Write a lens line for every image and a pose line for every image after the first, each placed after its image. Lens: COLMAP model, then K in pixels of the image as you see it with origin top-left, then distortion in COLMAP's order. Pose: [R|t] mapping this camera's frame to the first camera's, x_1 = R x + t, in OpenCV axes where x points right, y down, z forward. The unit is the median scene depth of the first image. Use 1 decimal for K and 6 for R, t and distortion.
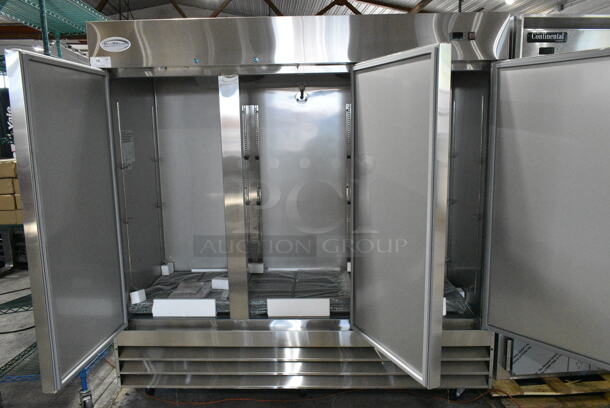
lens RADIAL K [[474.4, 0, 304.4], [0, 474.4, 206.9], [0, 0, 1]] dist [-0.022085, 0.000202]
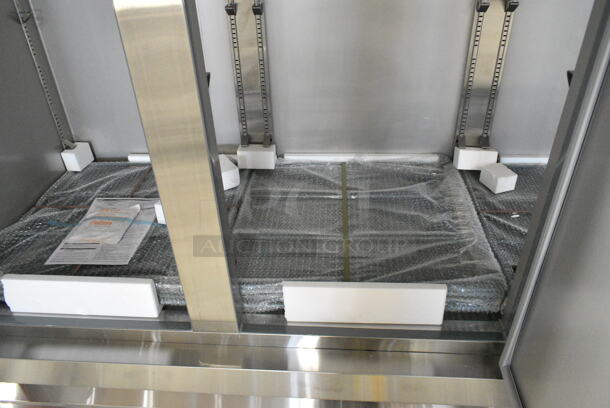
lens RADIAL K [[474.4, 0, 306.6], [0, 474.4, 203.9], [0, 0, 1]] dist [-0.022085, 0.000202]
pose [[0.999289, 0.009269, -0.036534, -0.045575], [0.005970, 0.918133, 0.396227, -0.018165], [0.037215, -0.396164, 0.917425, 0.672109]]
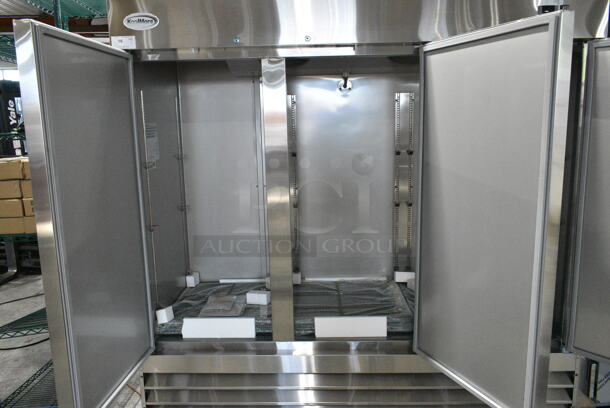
lens RADIAL K [[474.4, 0, 305.7], [0, 474.4, 207.2], [0, 0, 1]] dist [-0.022085, 0.000202]
pose [[0.999987, -0.004286, 0.002898, -0.096463], [0.004261, 0.999954, 0.008564, -0.015272], [-0.002934, -0.008552, 0.999959, 0.132421]]
